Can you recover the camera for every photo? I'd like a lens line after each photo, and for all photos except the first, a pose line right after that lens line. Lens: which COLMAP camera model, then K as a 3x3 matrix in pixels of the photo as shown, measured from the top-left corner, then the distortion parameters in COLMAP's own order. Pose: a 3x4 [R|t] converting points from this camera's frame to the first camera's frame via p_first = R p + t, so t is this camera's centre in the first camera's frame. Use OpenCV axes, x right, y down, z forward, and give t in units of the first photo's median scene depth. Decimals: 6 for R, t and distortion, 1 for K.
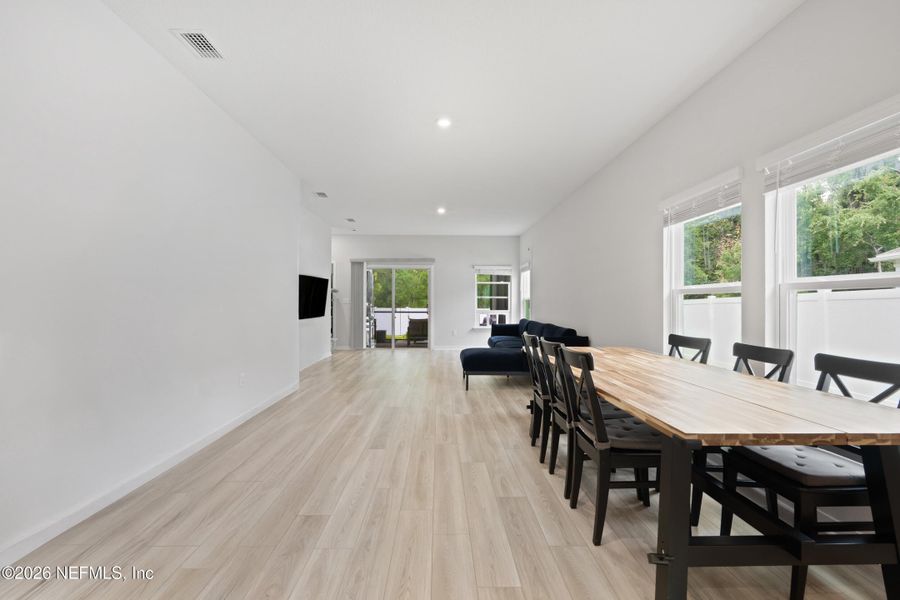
lens RADIAL K [[394.4, 0, 447.9], [0, 394.4, 287.8], [0, 0, 1]] dist [0.000042, -0.000104]
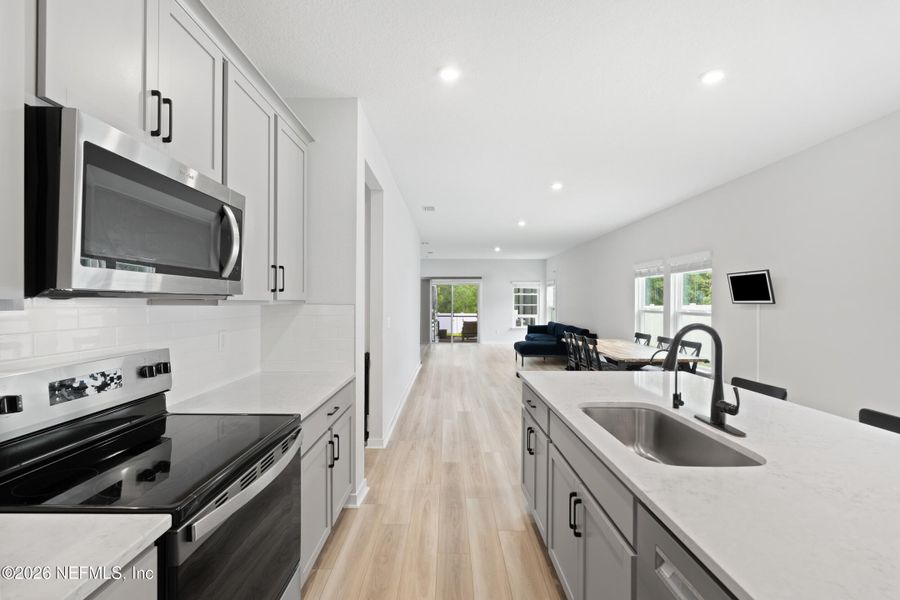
lens RADIAL K [[394.4, 0, 443.6], [0, 394.4, 299.2], [0, 0, 1]] dist [0.000042, -0.000104]
pose [[0.999495, -0.004883, -0.031411, -0.125476], [0.005938, 0.999418, 0.033591, -0.043575], [0.031228, -0.033760, 0.998942, -0.360560]]
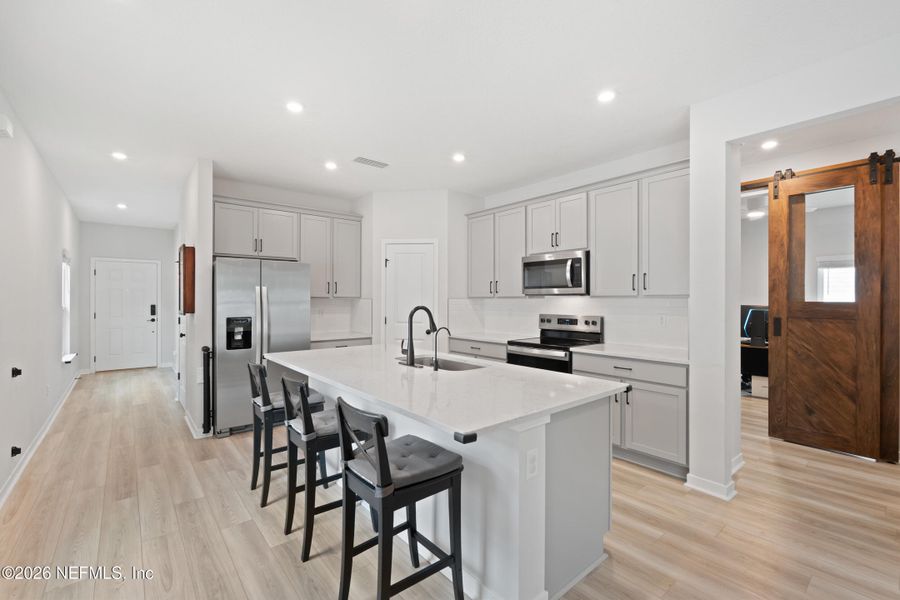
lens RADIAL K [[394.4, 0, 450.9], [0, 394.4, 296.6], [0, 0, 1]] dist [0.000042, -0.000104]
pose [[-0.781982, -0.014288, -0.623138, 0.134579], [0.015847, 0.998958, -0.042791, -0.022027], [0.623100, -0.043337, -0.780941, 0.040911]]
